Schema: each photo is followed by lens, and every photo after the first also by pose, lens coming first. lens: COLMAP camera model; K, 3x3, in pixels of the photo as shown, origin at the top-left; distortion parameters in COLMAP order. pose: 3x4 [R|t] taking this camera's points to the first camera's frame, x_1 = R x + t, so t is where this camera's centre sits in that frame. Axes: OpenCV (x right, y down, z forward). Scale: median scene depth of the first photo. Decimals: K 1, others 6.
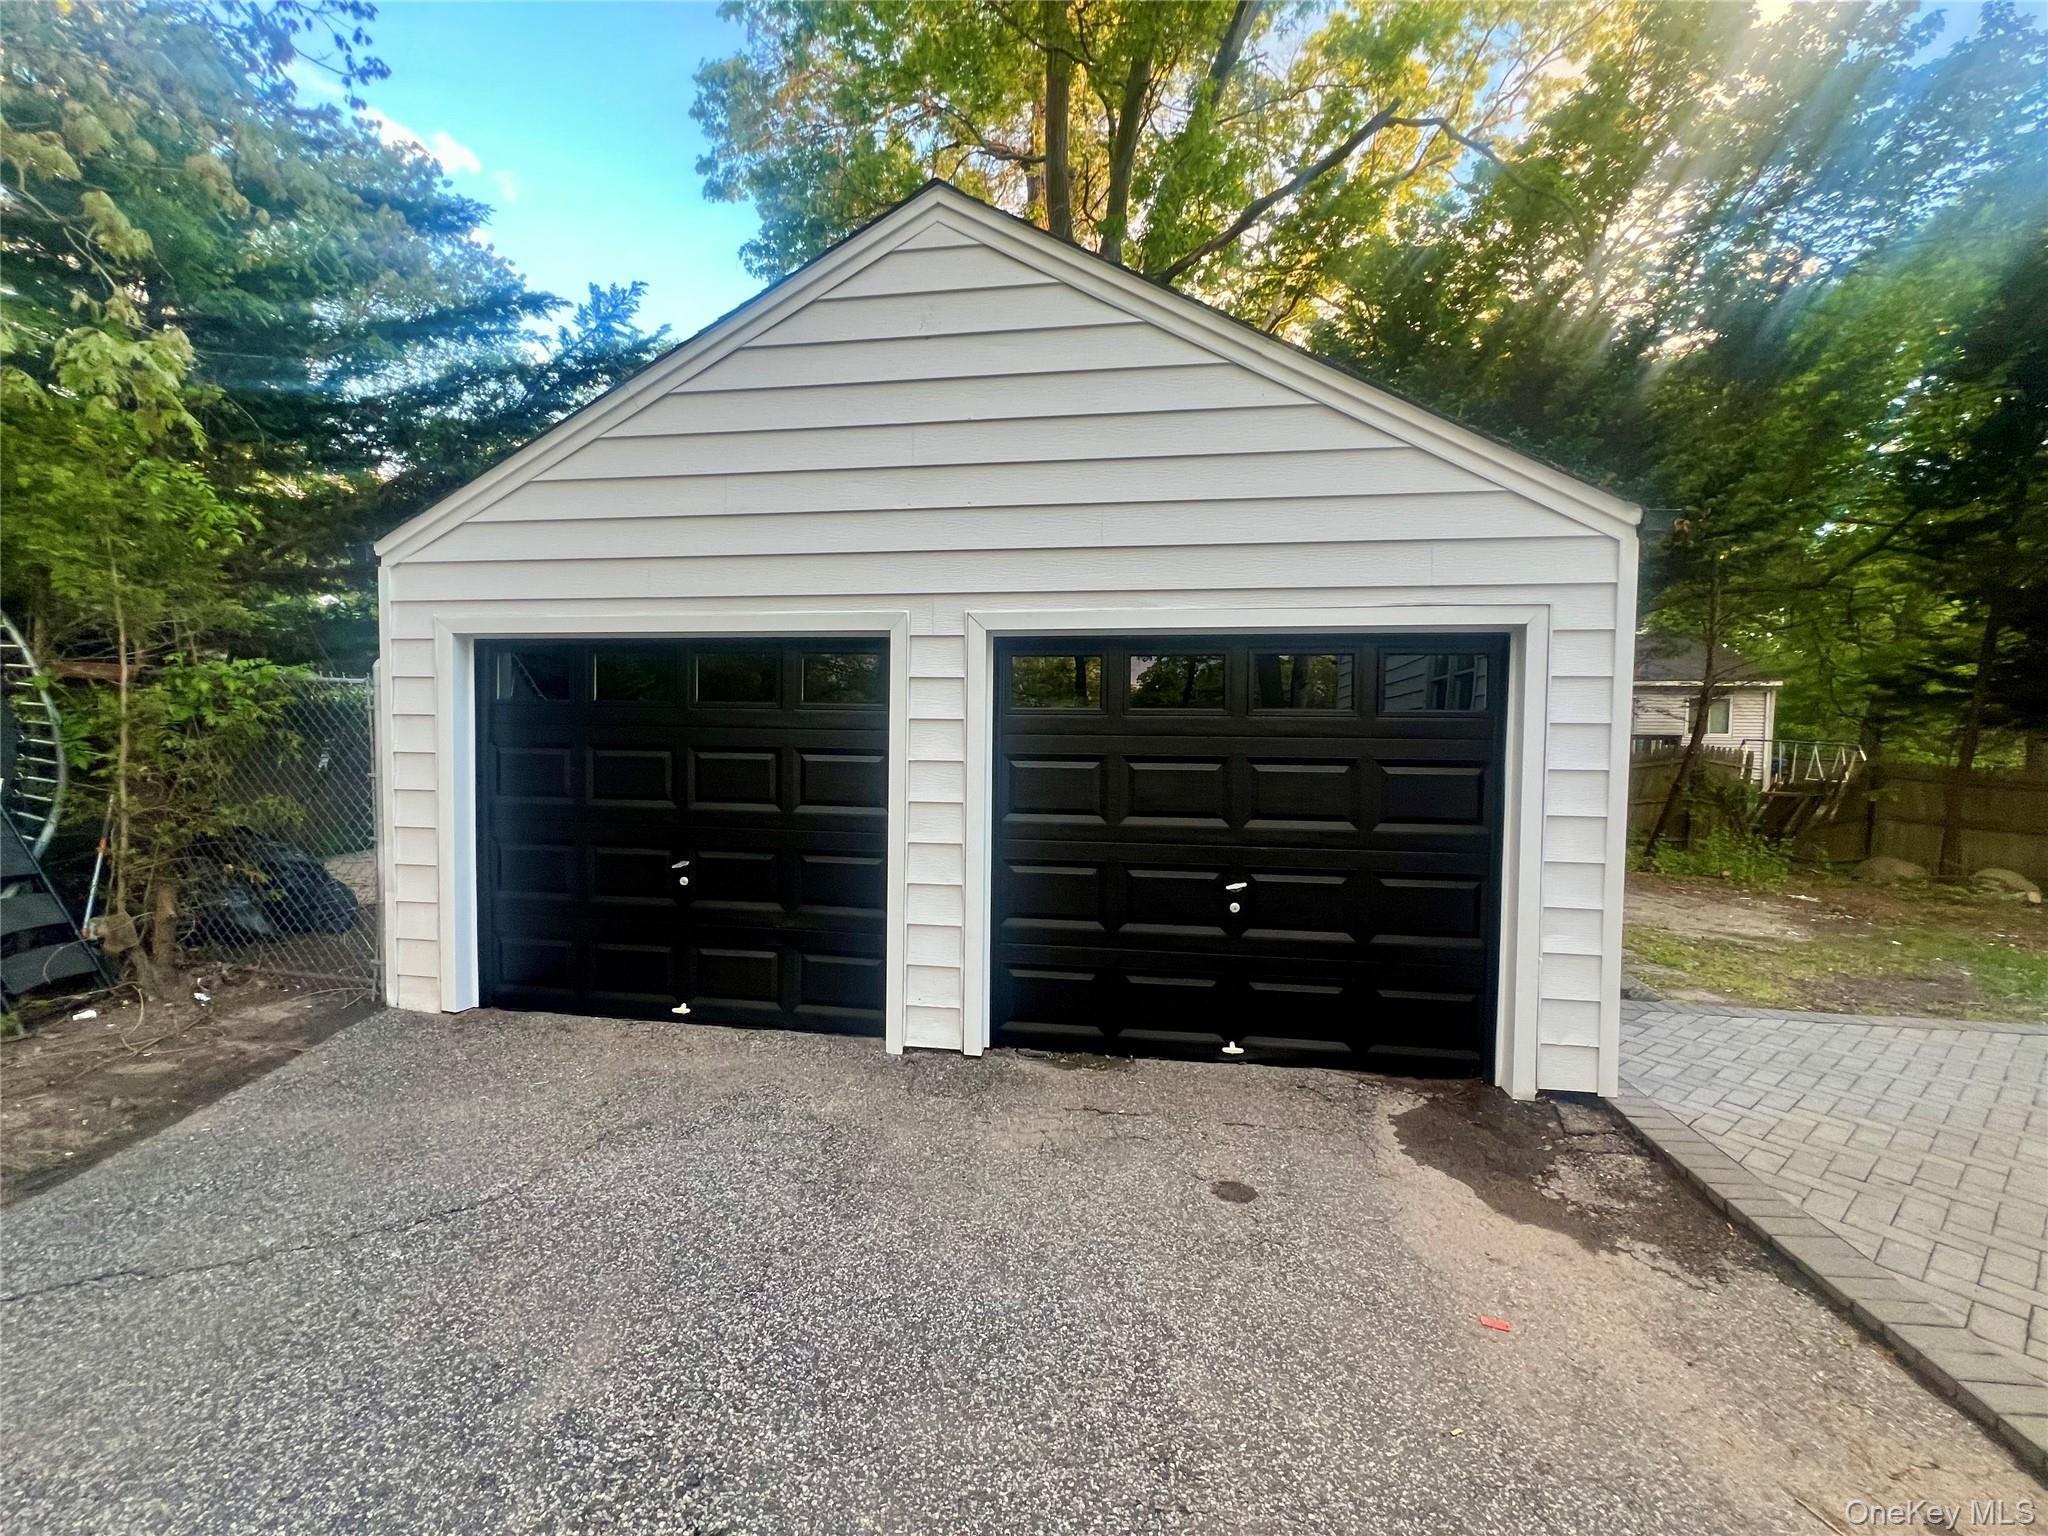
lens RADIAL K [[815.6, 0, 1021.5], [0, 815.6, 754.8], [0, 0, 1]] dist [-0.002470, -0.000099]
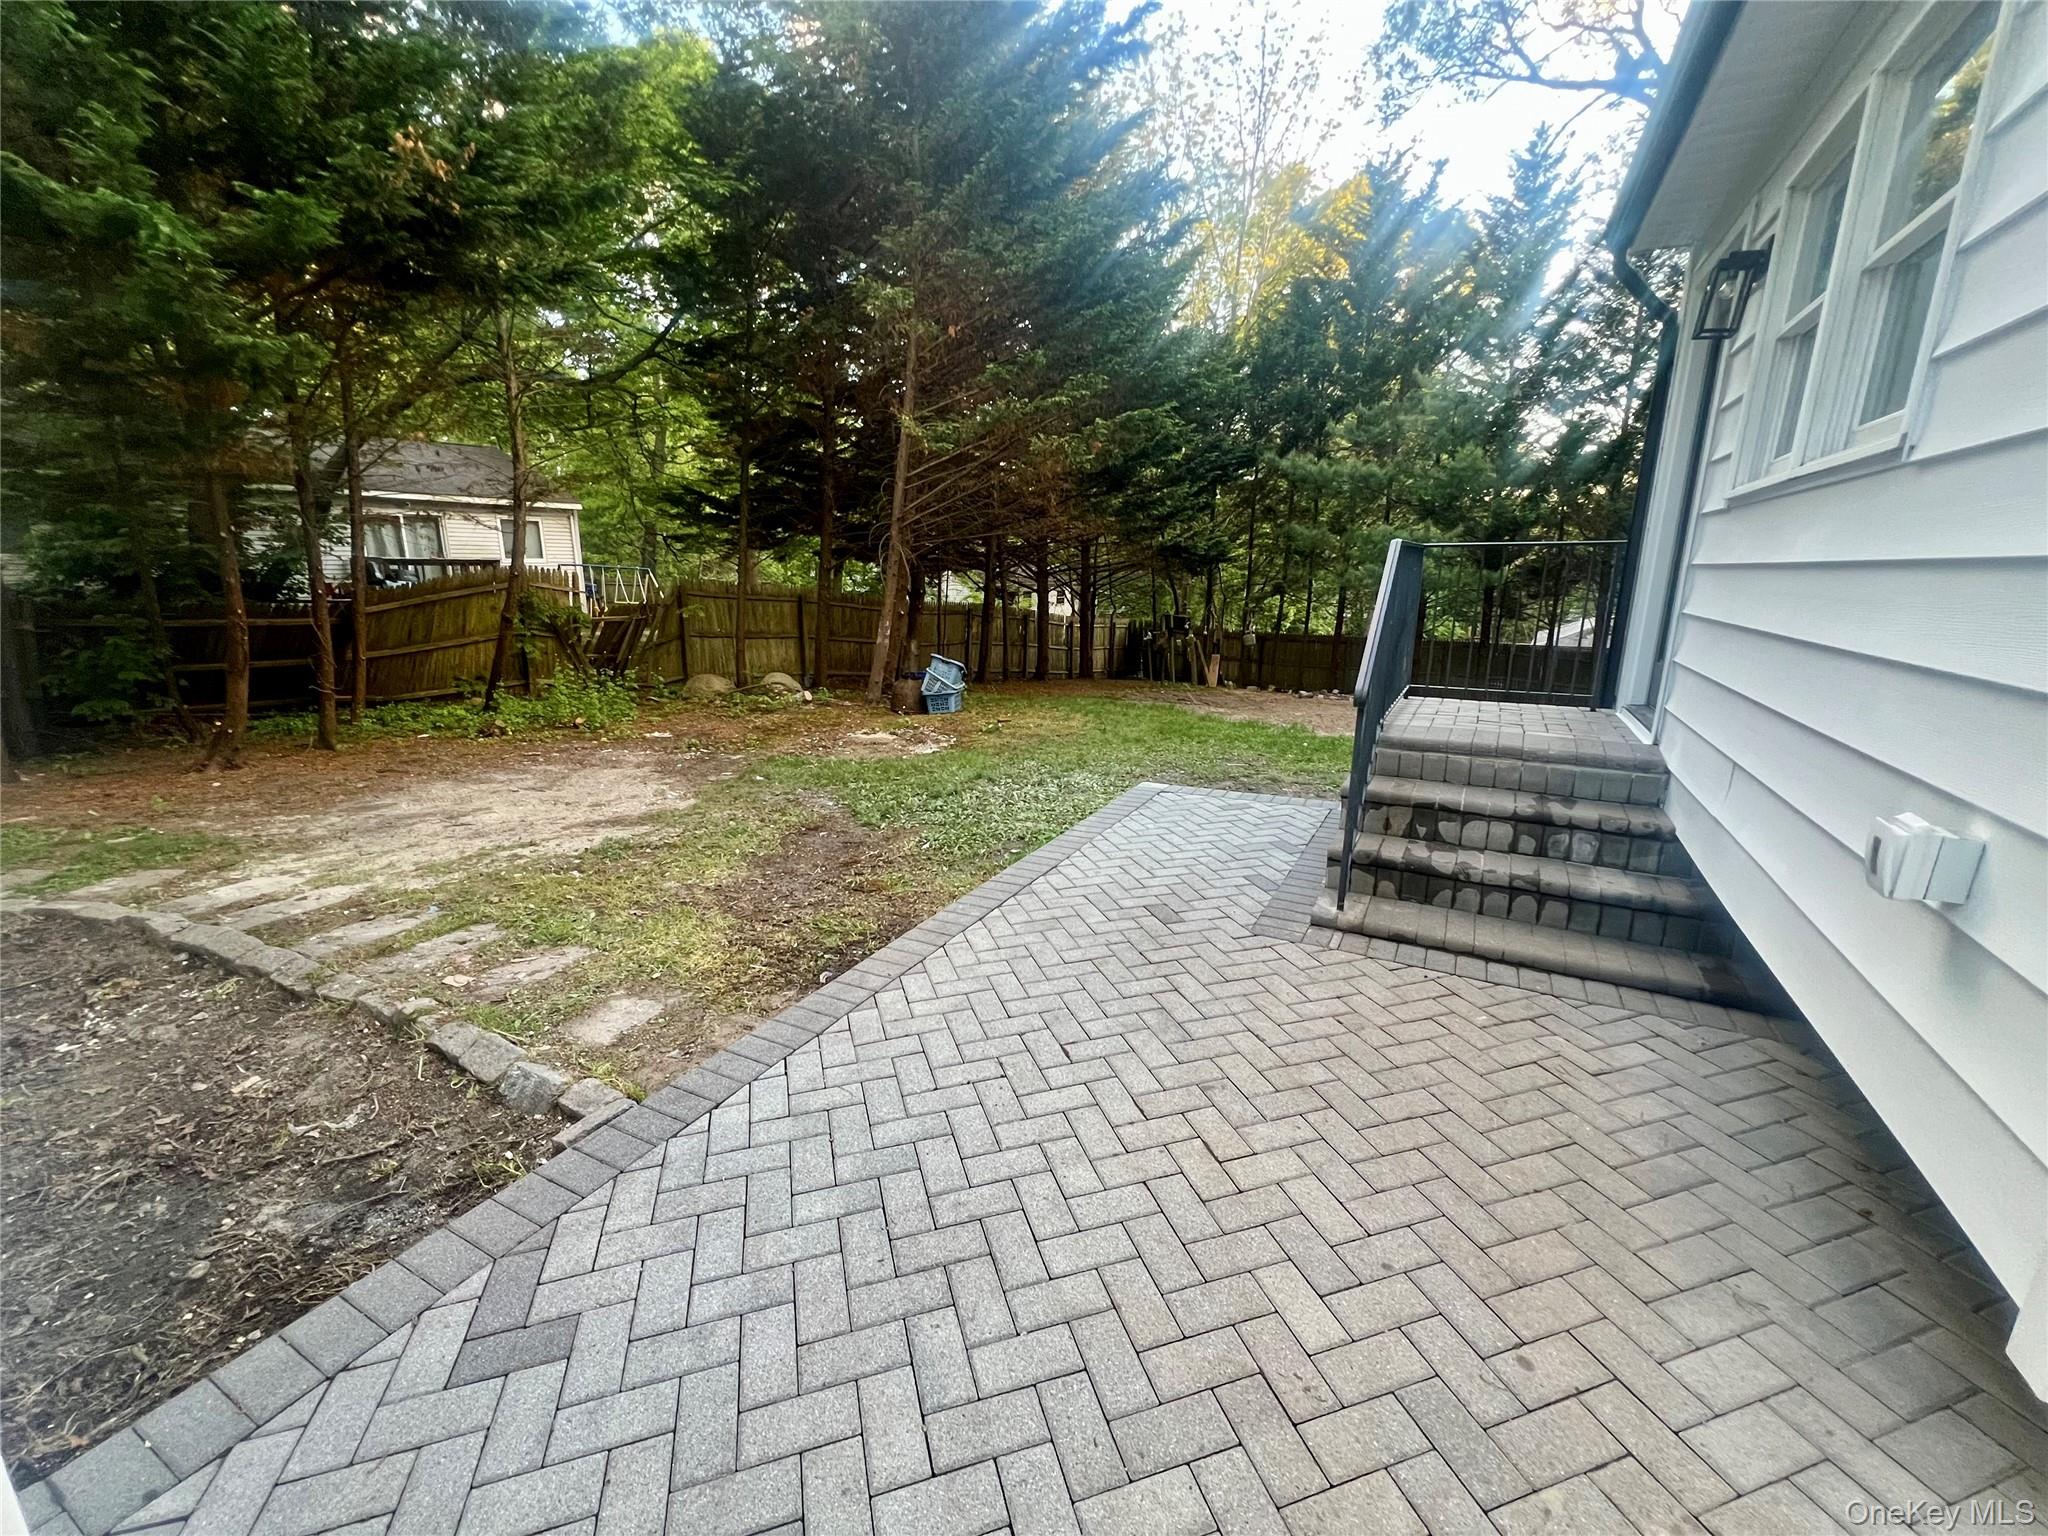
lens RADIAL K [[819.3, 0, 1015.7], [0, 819.3, 765.1], [0, 0, 1]] dist [-0.002790, -0.000262]
pose [[0.332590, -0.228599, 0.914946, 0.199285], [0.033506, 0.972429, 0.230781, 0.010424], [-0.942476, -0.046100, 0.331079, 0.250780]]
